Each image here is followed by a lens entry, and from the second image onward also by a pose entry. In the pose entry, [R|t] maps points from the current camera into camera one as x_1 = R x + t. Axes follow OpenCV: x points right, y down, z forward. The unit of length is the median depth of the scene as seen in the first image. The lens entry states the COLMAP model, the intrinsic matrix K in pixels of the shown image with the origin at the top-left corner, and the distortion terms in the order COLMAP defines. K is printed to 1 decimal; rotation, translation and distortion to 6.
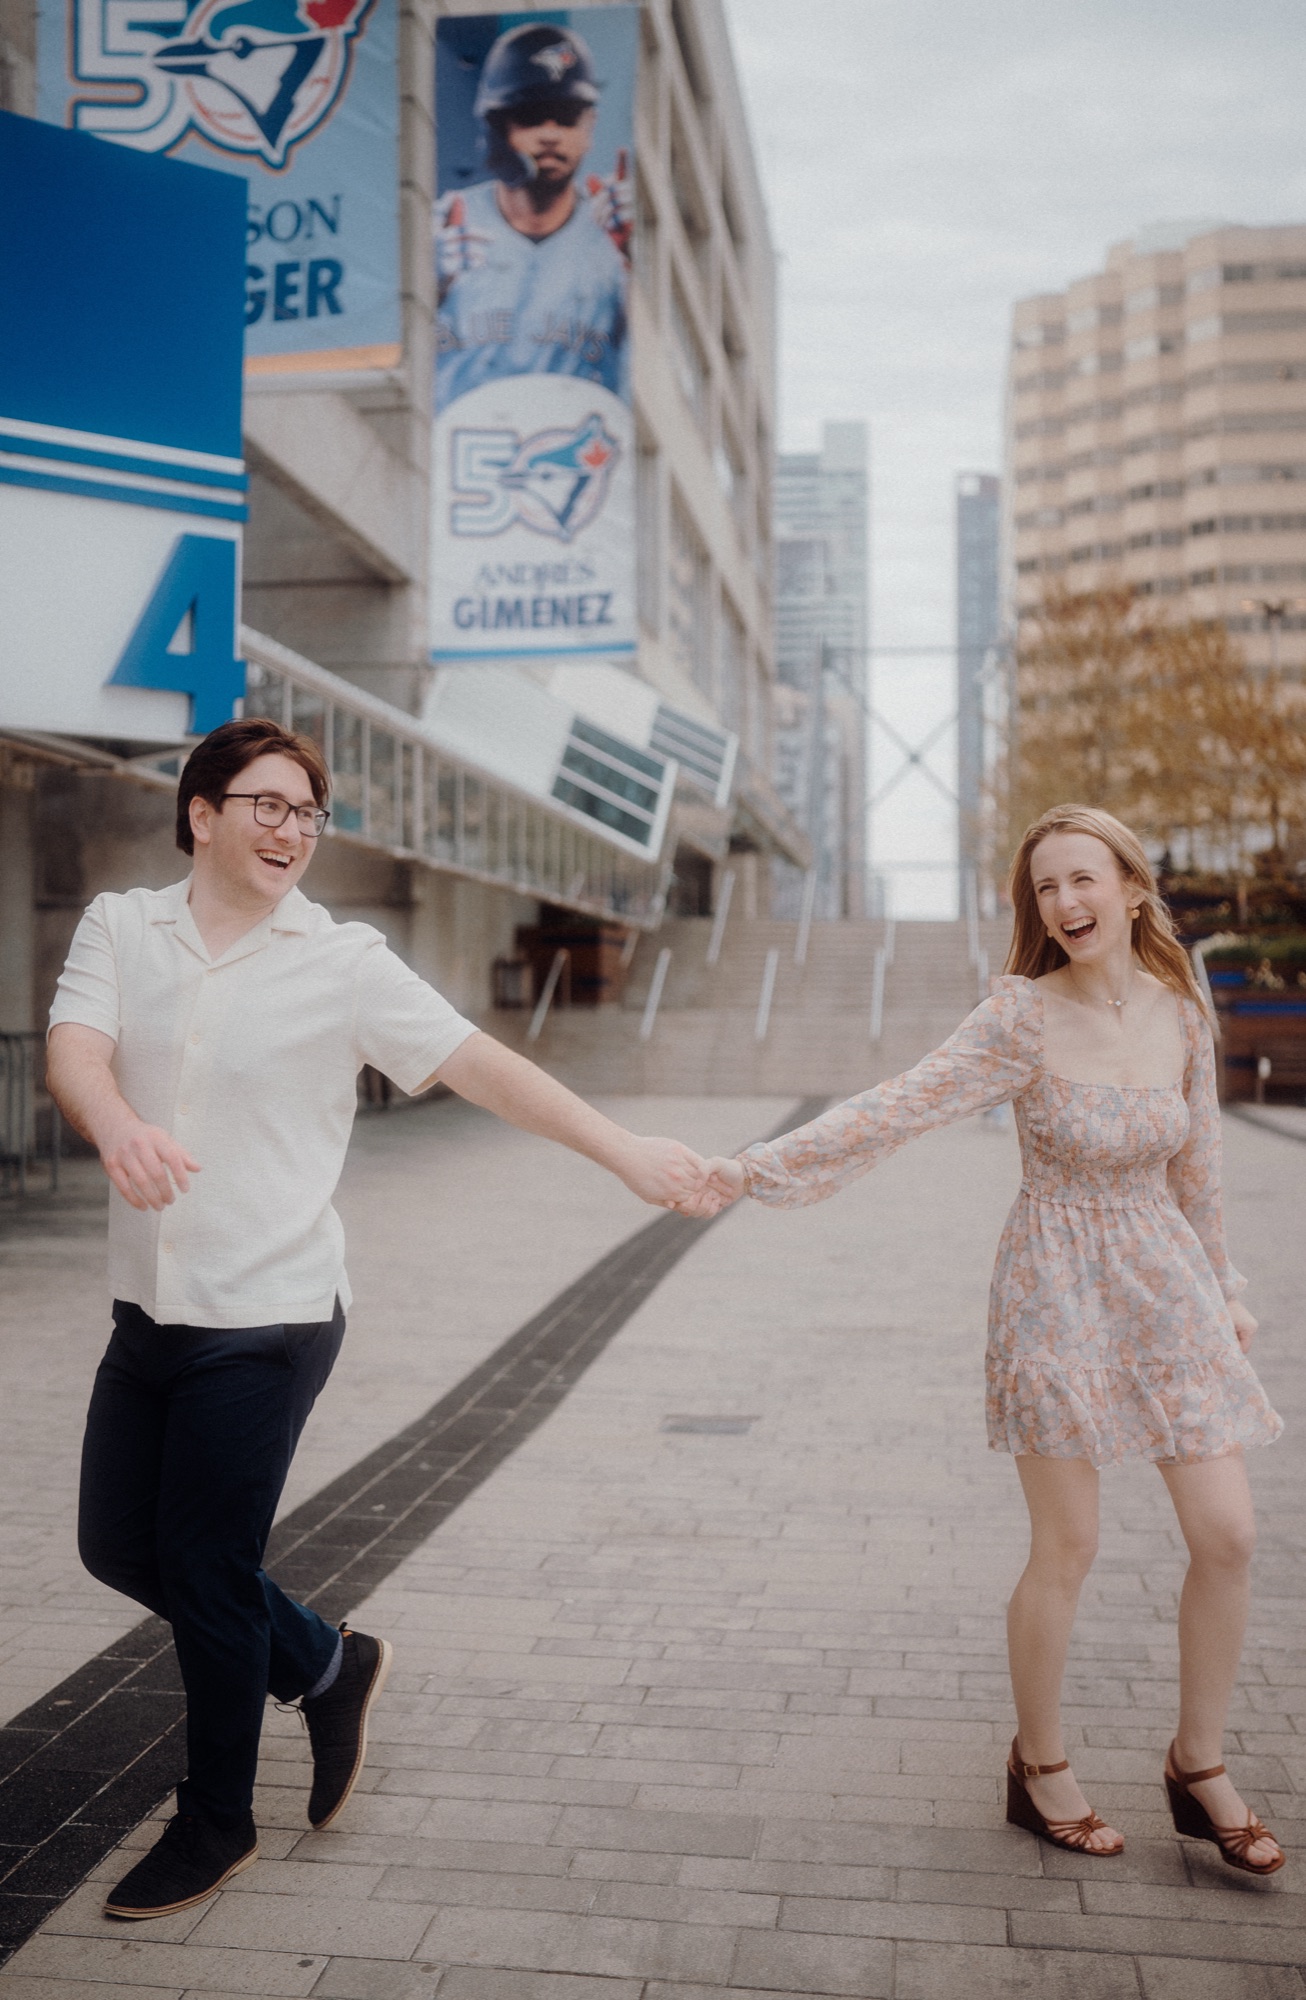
lens RADIAL K [[2020.8, 0, 520.0], [0, 2020.8, 1055.4], [0, 0, 1]] dist [-0.038492, 0.000000]
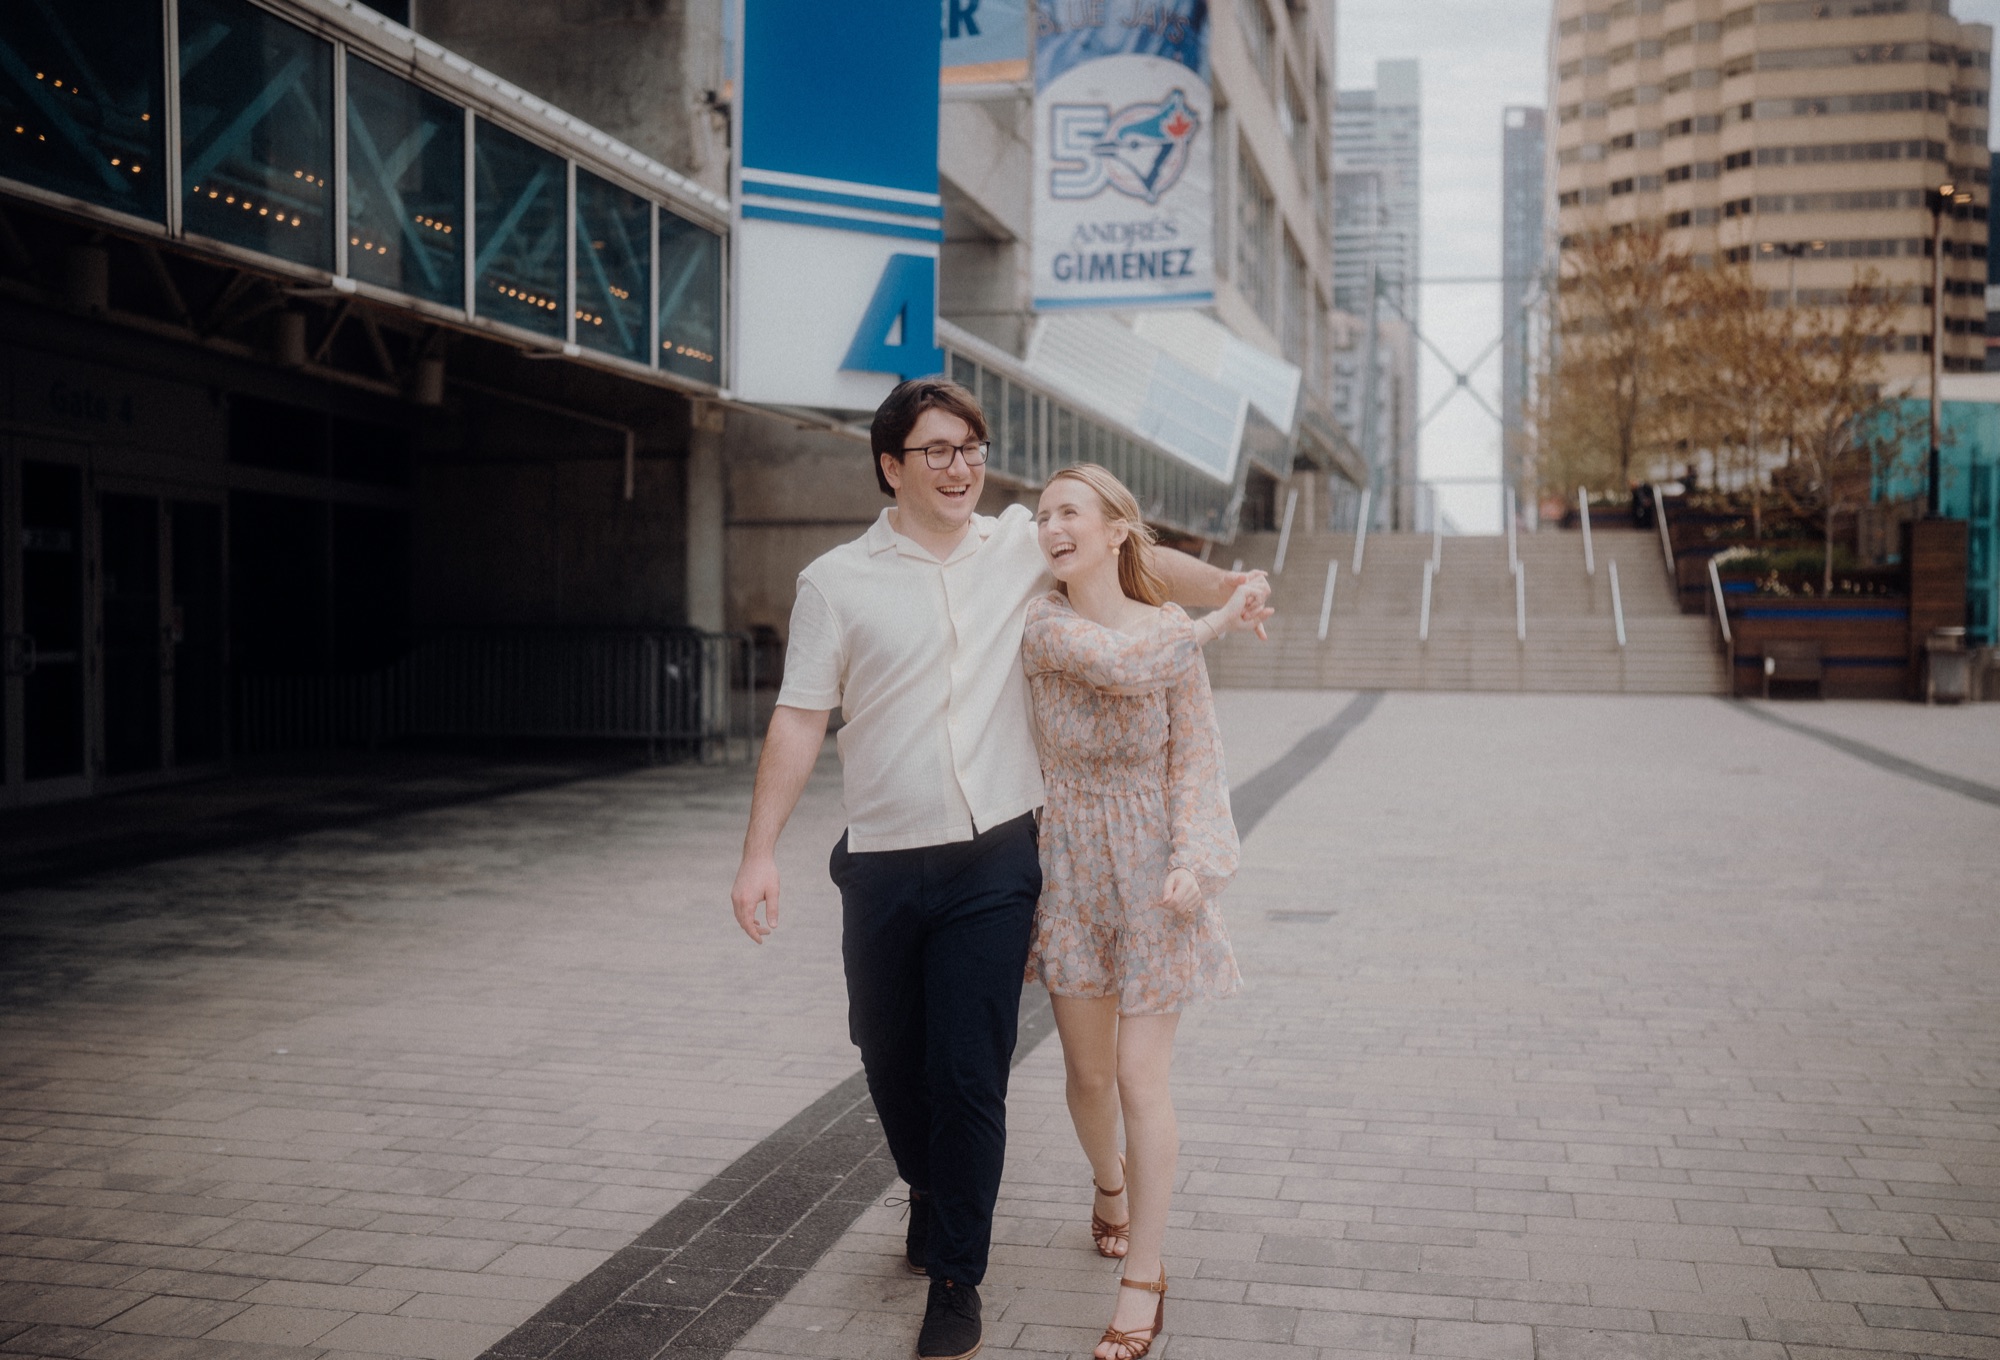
lens RADIAL K [[2054.1, 0, 966.9], [0, 2054.1, 691.3], [0, 0, 1]] dist [-0.021018, 0.000000]
pose [[0.998983, 0.002253, -0.045030, -0.028631], [-0.001589, 0.999890, 0.014767, 0.003954], [0.045059, -0.014681, 0.998876, -0.164573]]
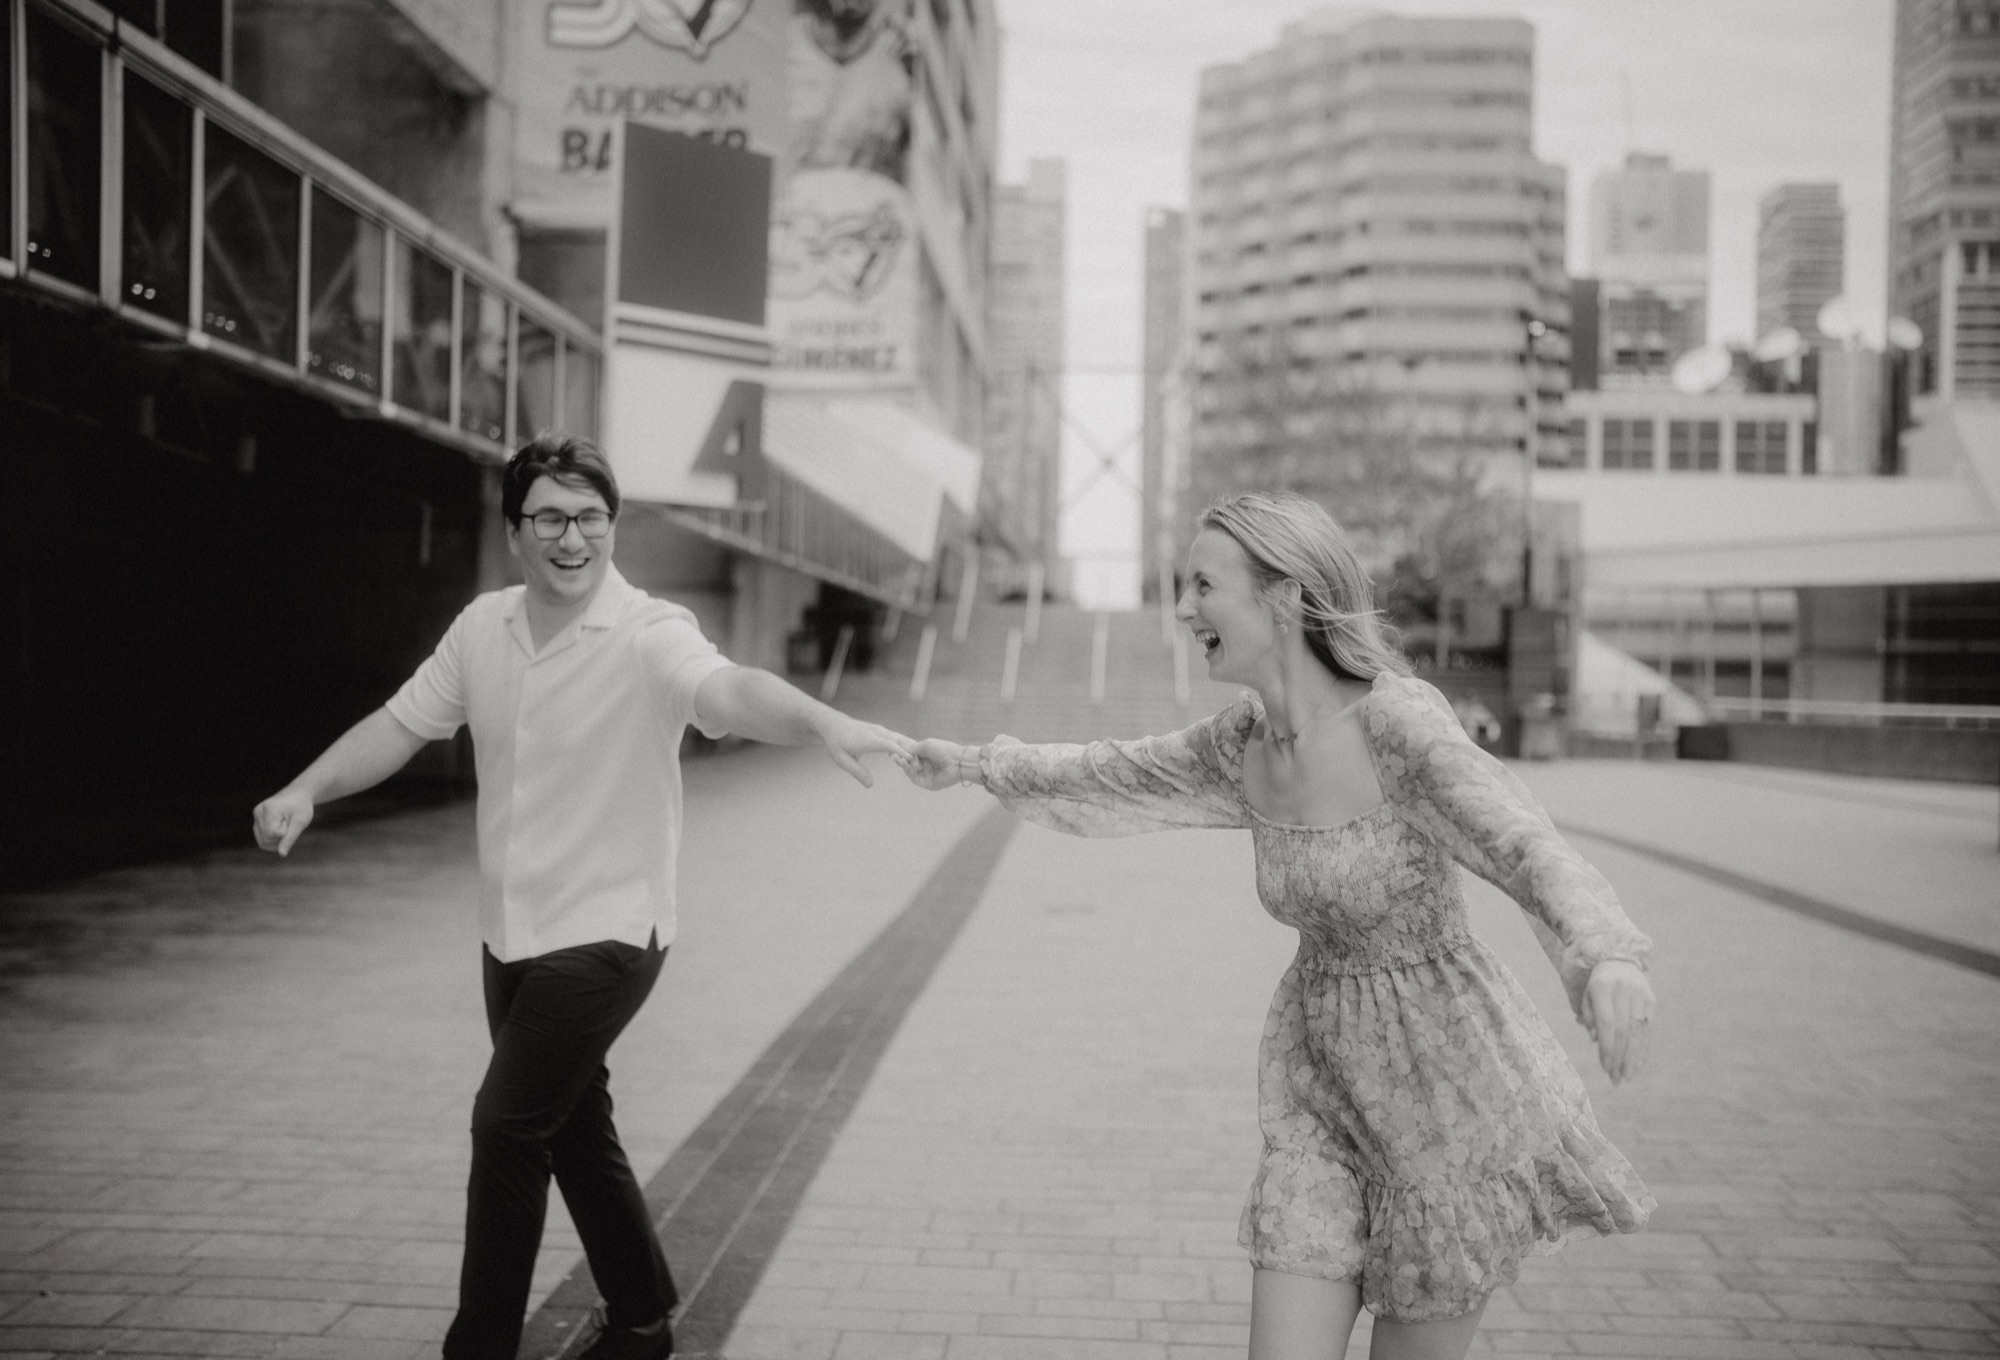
lens RADIAL K [[2054.1, 0, 1003.3], [0, 2054.1, 665.9], [0, 0, 1]] dist [-0.021018, 0.000000]
pose [[0.989005, 0.017453, 0.146845, -0.073053], [-0.013196, 0.999465, -0.029915, 0.007513], [-0.147289, 0.027648, 0.988707, -0.269192]]
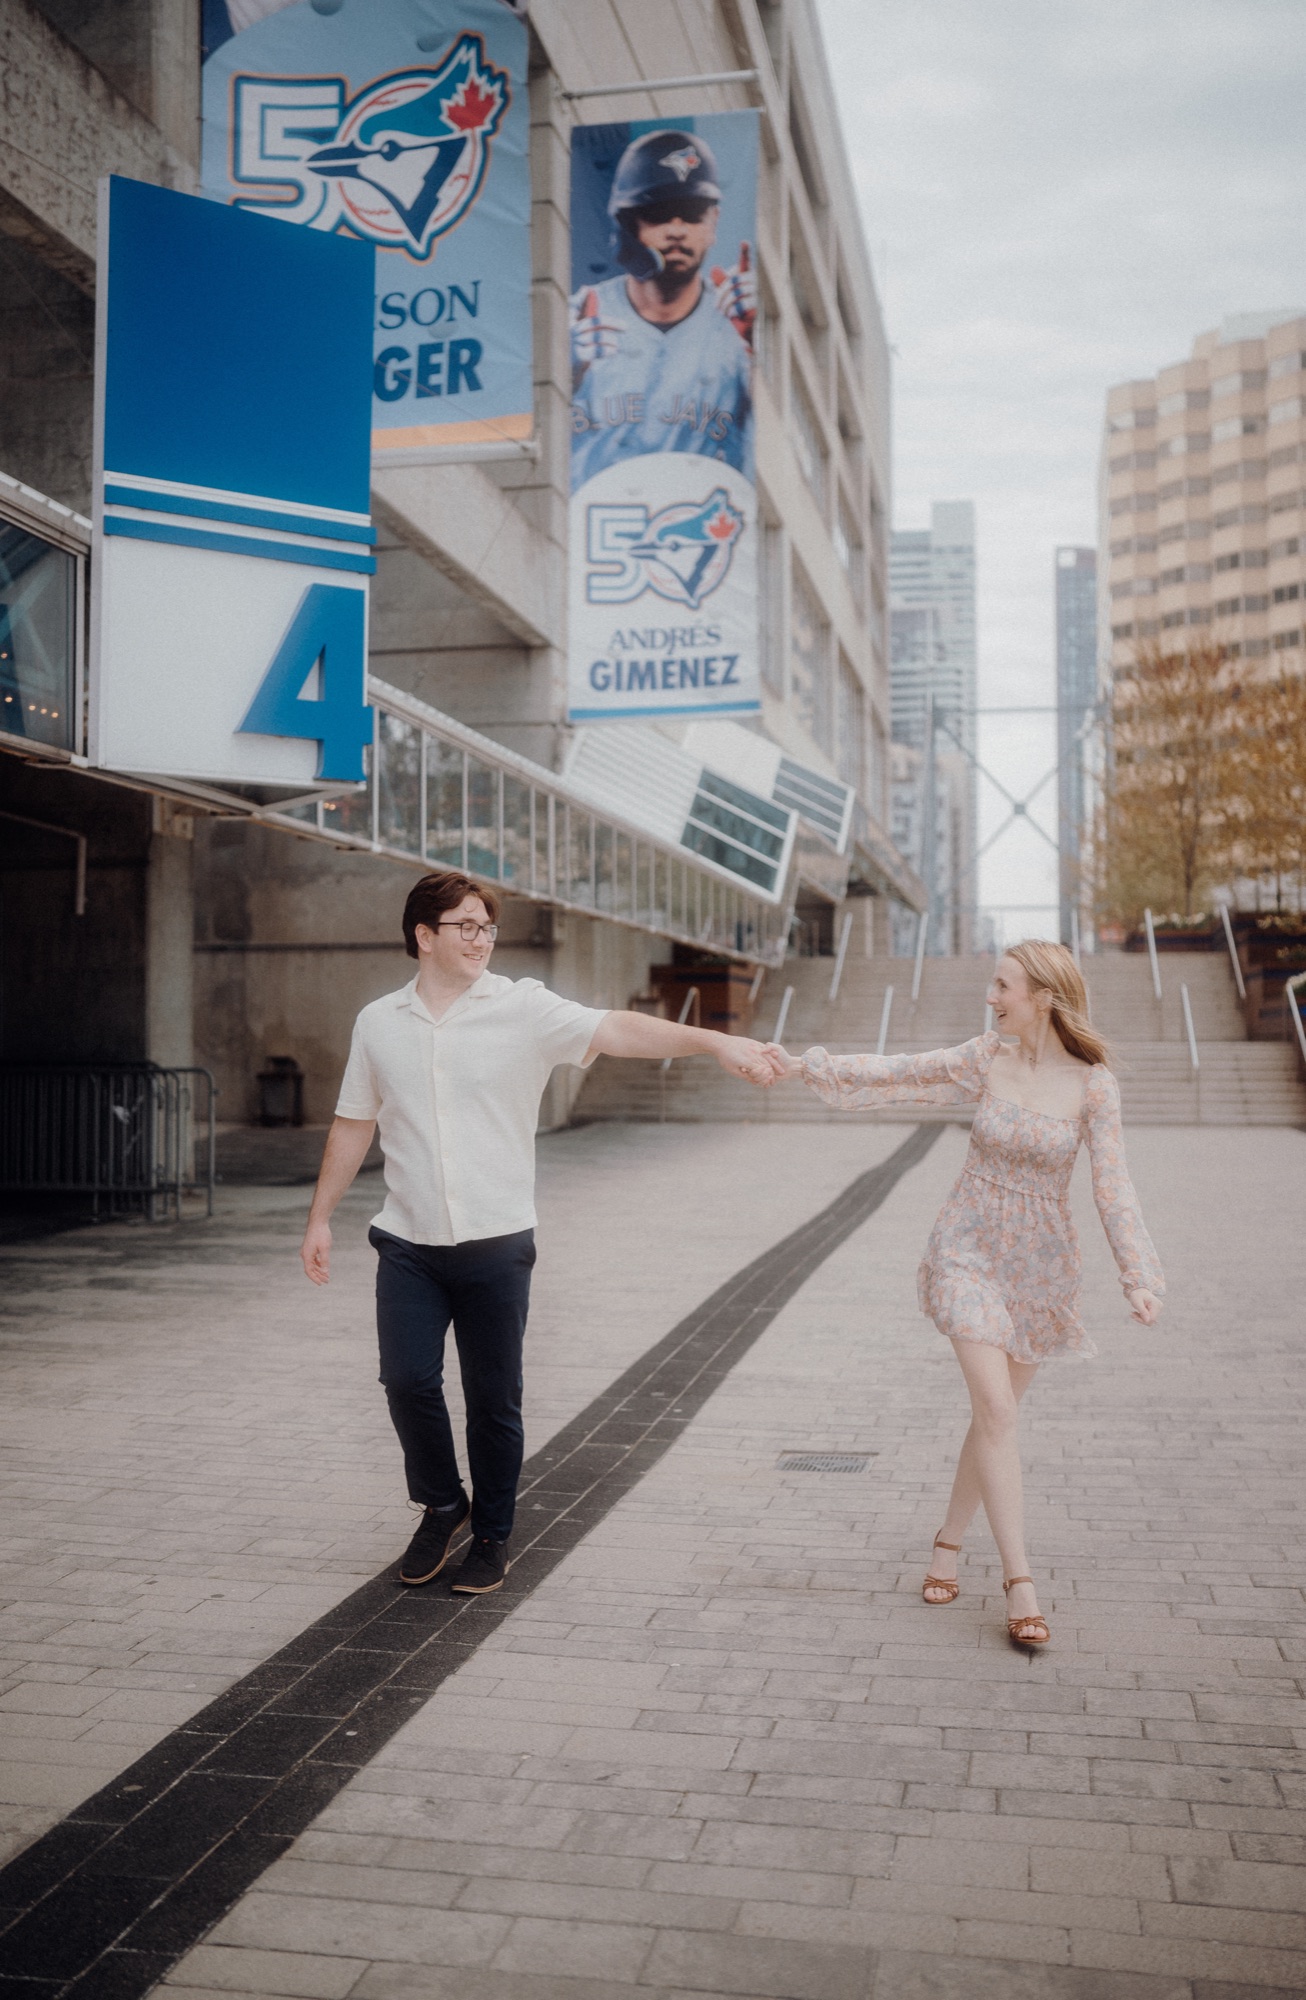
lens RADIAL K [[2020.8, 0, 643.4], [0, 2020.8, 1014.1], [0, 0, 1]] dist [-0.038492, 0.000000]
pose [[0.999974, -0.003967, 0.005971, -0.011376], [0.004191, 0.999269, -0.037991, 0.001868], [-0.005816, 0.038015, 0.999260, -0.063332]]
